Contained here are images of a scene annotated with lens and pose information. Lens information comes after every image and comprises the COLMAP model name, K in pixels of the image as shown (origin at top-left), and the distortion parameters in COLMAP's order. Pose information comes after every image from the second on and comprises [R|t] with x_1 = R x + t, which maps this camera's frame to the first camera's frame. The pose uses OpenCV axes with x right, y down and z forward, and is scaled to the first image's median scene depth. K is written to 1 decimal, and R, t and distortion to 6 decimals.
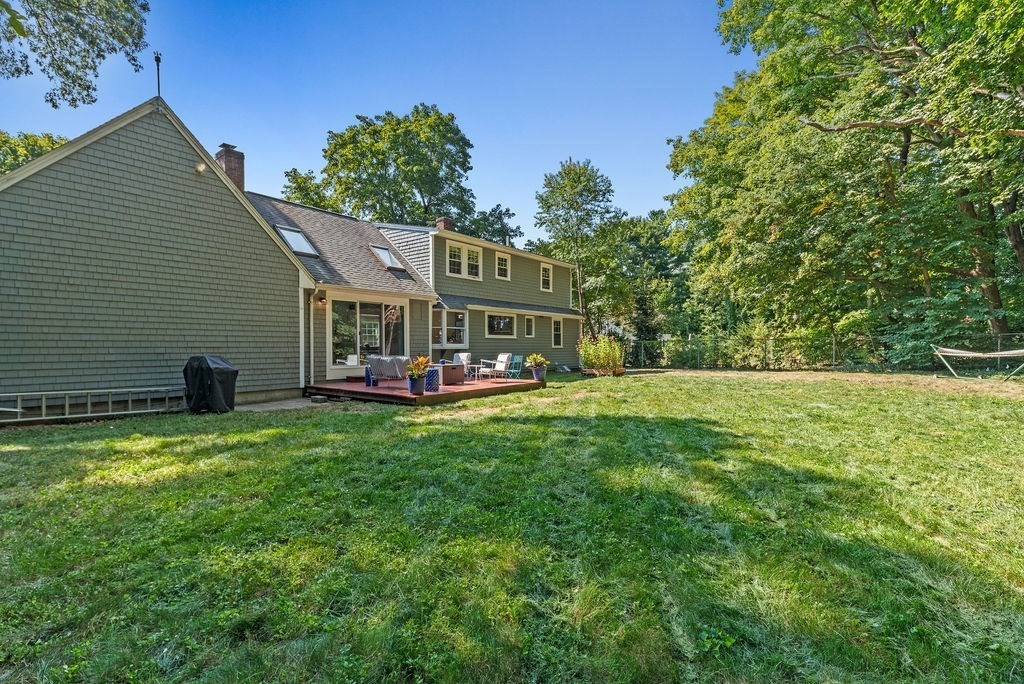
lens RADIAL K [[466.5, 0, 515.0], [0, 466.5, 349.8], [0, 0, 1]] dist [0.002513, -0.003267]
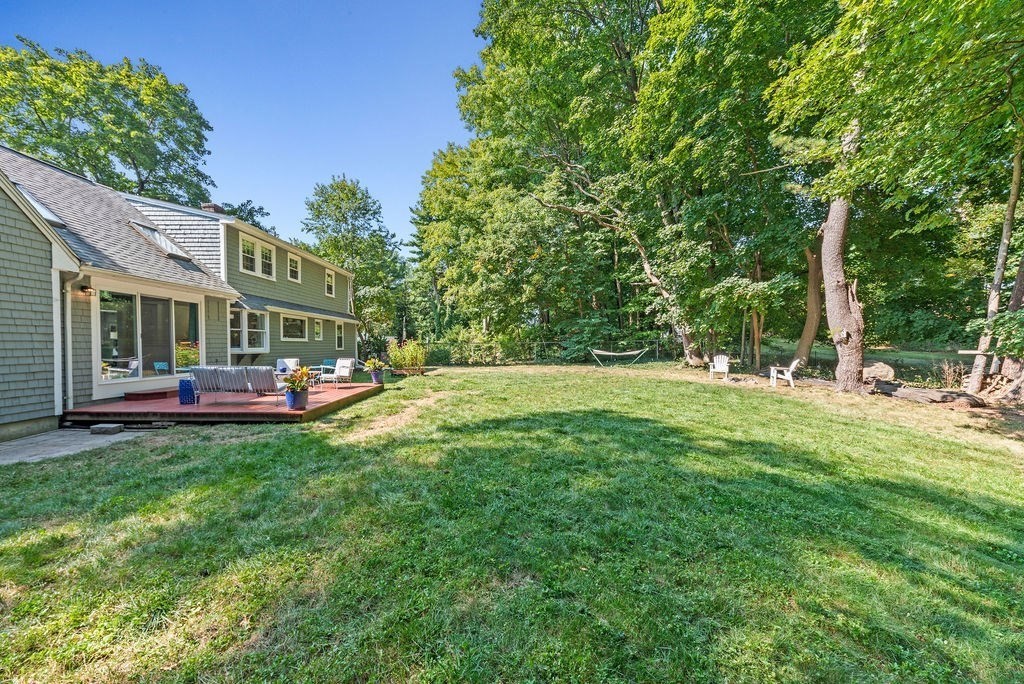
lens RADIAL K [[380.4, 0, 506.4], [0, 380.4, 349.7], [0, 0, 1]] dist [-0.002872, -0.001085]
pose [[0.787104, -0.004723, 0.616803, -0.200451], [0.001858, 0.999984, 0.005285, -0.012124], [-0.616818, -0.003014, 0.787100, 0.110348]]
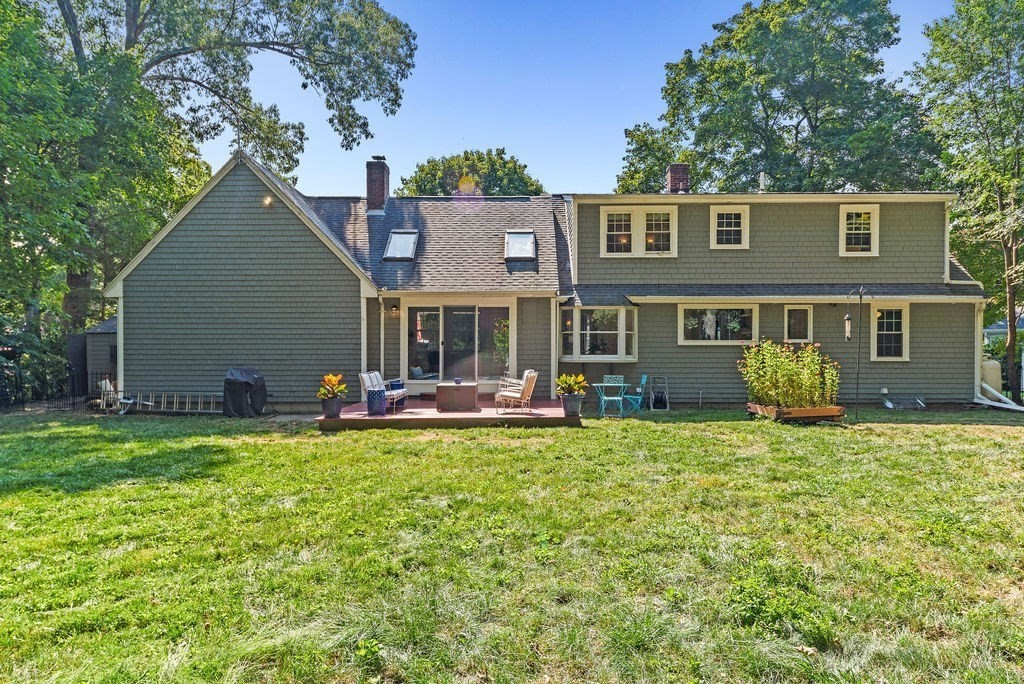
lens RADIAL K [[685.7, 0, 511.3], [0, 685.7, 342.6], [0, 0, 1]] dist [-0.008066, -0.000361]
pose [[0.614876, -0.004914, -0.788609, 0.598753], [-0.006374, 0.999917, -0.011201, -0.019311], [0.788598, 0.011914, 0.614794, 0.270052]]
